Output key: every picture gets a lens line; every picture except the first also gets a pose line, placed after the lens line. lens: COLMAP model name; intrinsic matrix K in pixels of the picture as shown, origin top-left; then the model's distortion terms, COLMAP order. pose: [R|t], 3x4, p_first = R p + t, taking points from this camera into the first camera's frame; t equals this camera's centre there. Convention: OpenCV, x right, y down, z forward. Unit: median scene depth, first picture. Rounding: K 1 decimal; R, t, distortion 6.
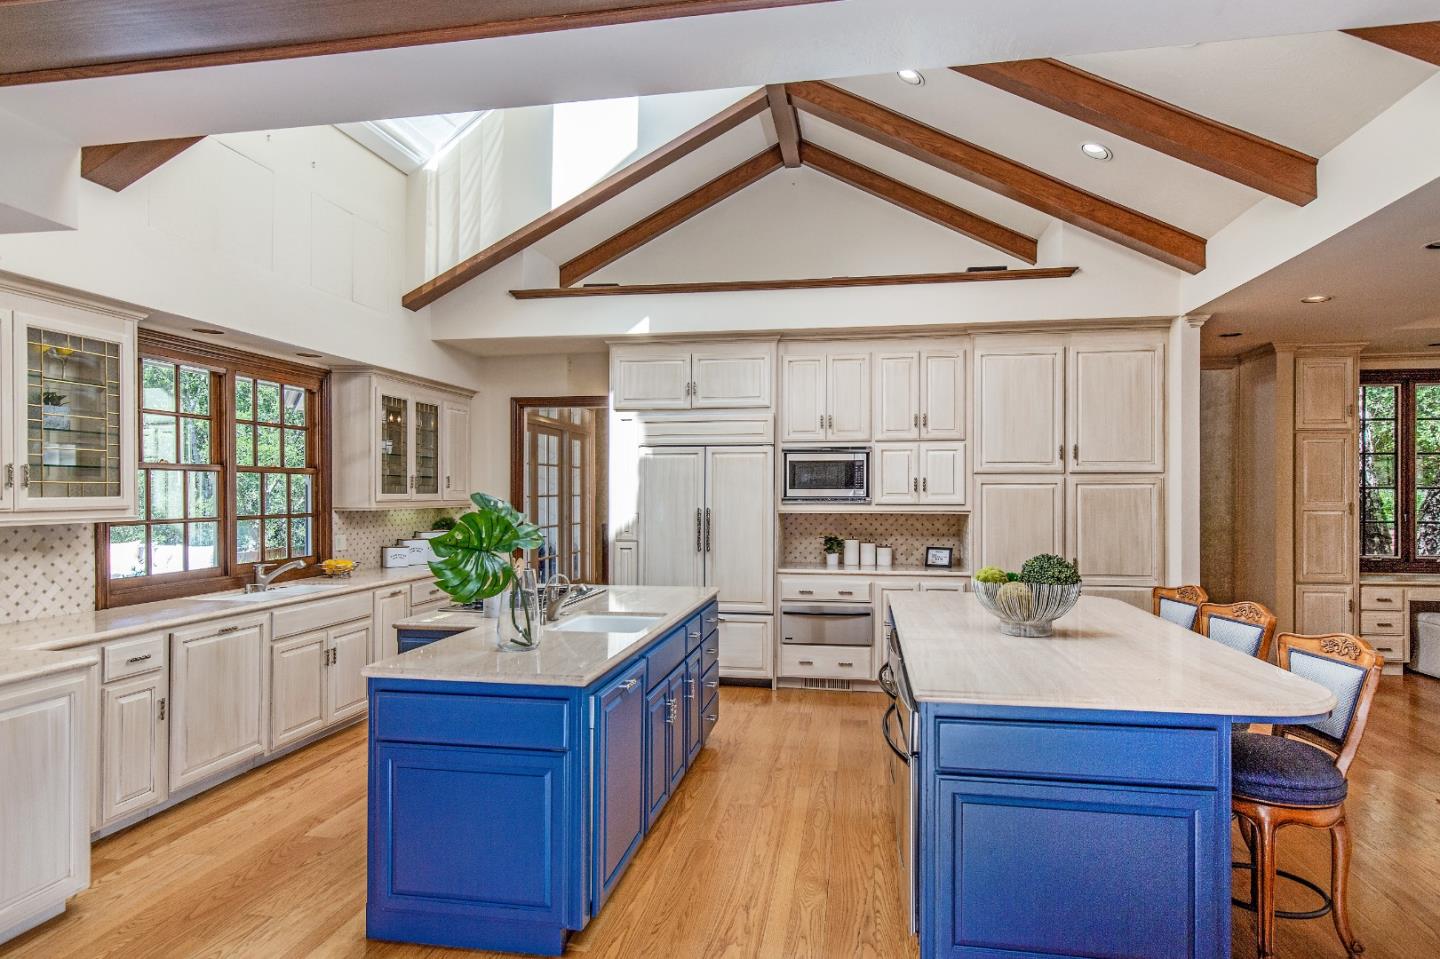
lens RADIAL K [[824.6, 0, 720.0], [0, 824.6, 479.5], [0, 0, 1]] dist [0.002407, -0.000025]
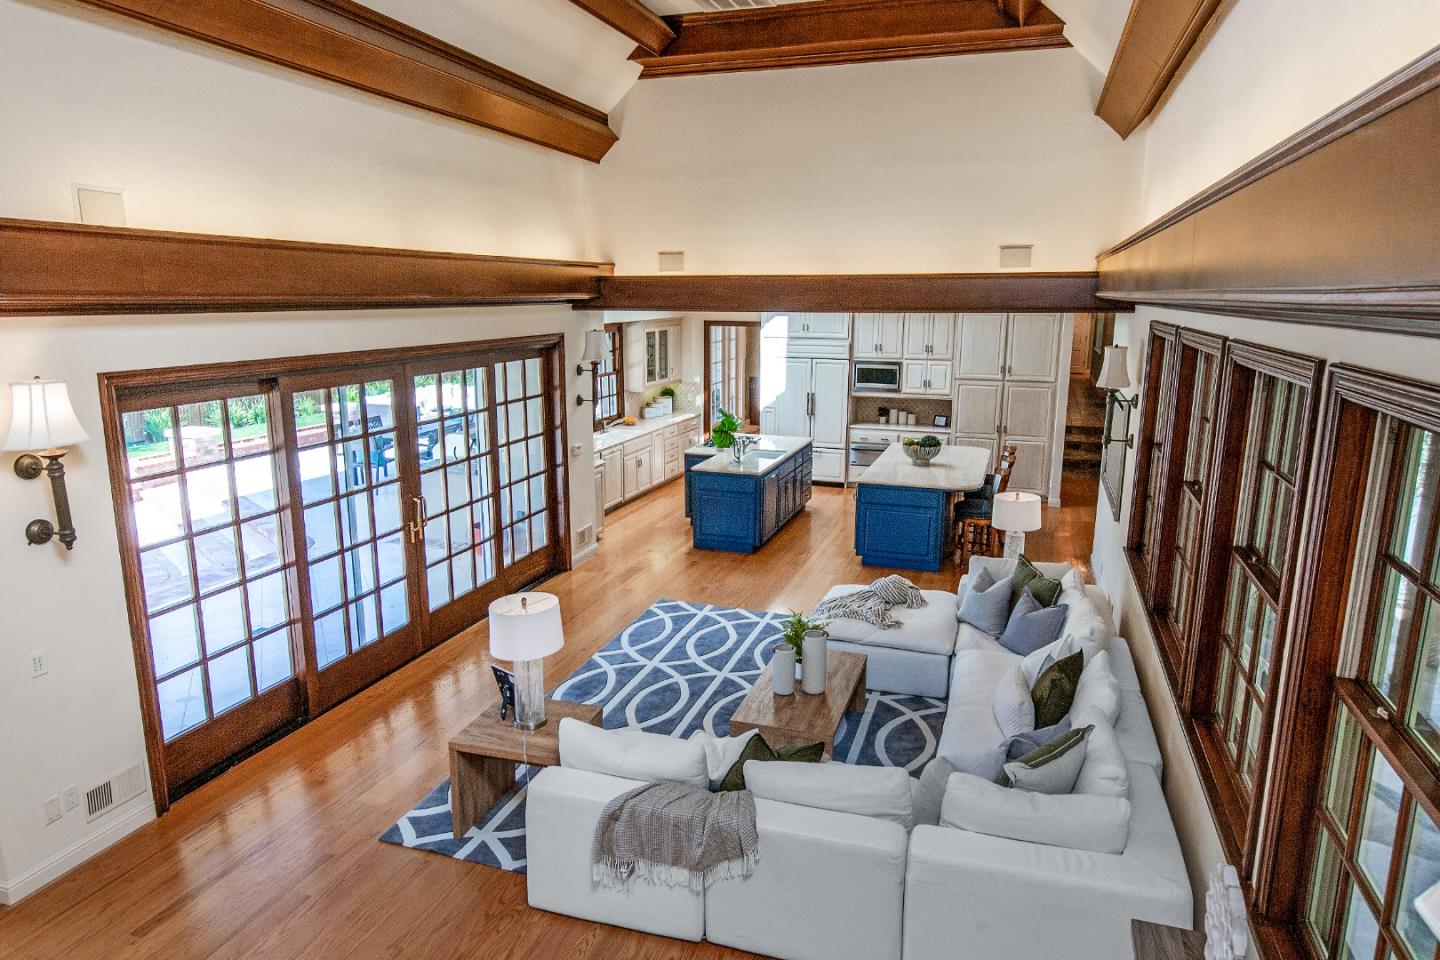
lens RADIAL K [[893.3, 0, 720.0], [0, 893.3, 480.0], [0, 0, 1]] dist [0.003265, 0.000096]
pose [[0.987539, 0.037710, -0.152790, 0.097643], [-0.003492, 0.975880, 0.218281, -0.221145], [0.157336, -0.215027, 0.963851, -1.069612]]
